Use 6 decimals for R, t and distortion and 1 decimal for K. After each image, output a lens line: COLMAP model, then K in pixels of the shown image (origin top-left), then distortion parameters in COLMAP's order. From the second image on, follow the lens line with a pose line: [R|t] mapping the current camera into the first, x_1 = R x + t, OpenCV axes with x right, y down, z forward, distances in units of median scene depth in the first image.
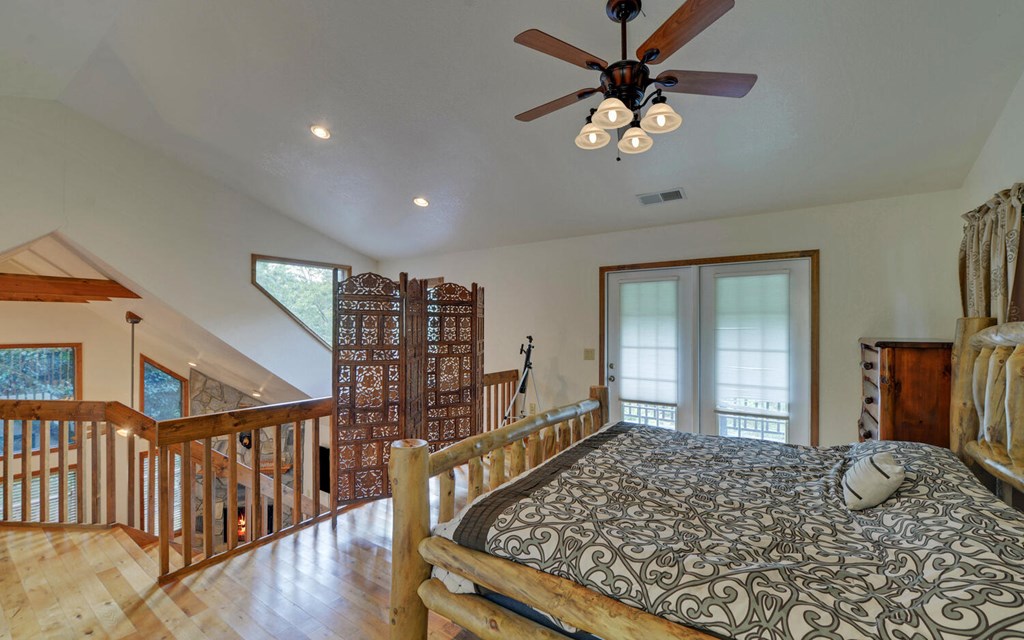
lens RADIAL K [[438.1, 0, 507.6], [0, 438.1, 320.4], [0, 0, 1]] dist [-0.002591, 0.000630]
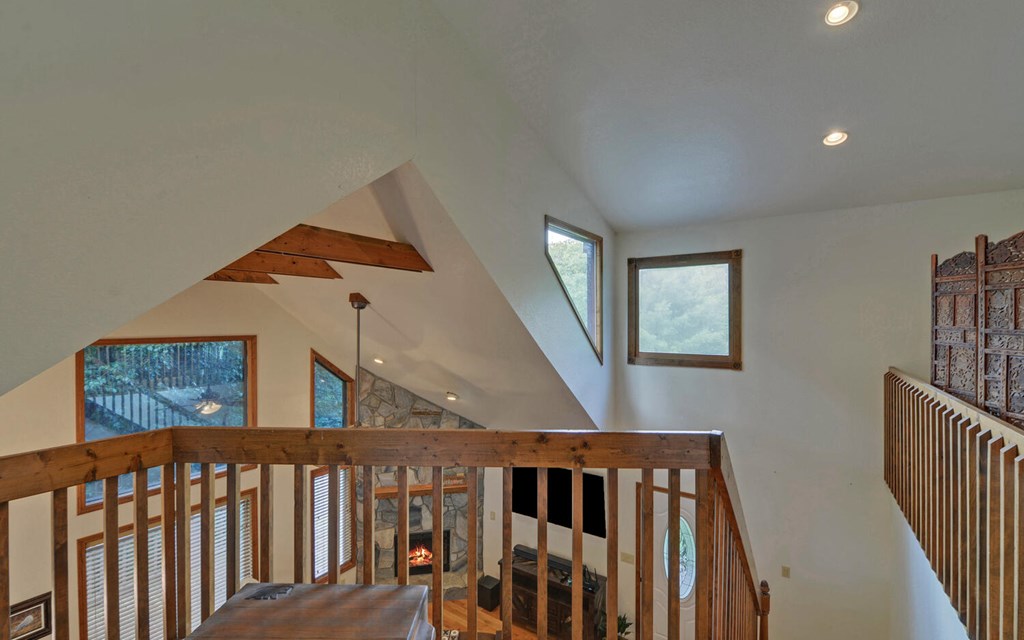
lens RADIAL K [[438.1, 0, 517.2], [0, 438.1, 318.0], [0, 0, 1]] dist [-0.002591, 0.000630]
pose [[0.999107, -0.000157, 0.042248, -0.549567], [-0.000505, 0.999877, 0.015654, 0.009809], [-0.042246, -0.015662, 0.998984, 0.213671]]
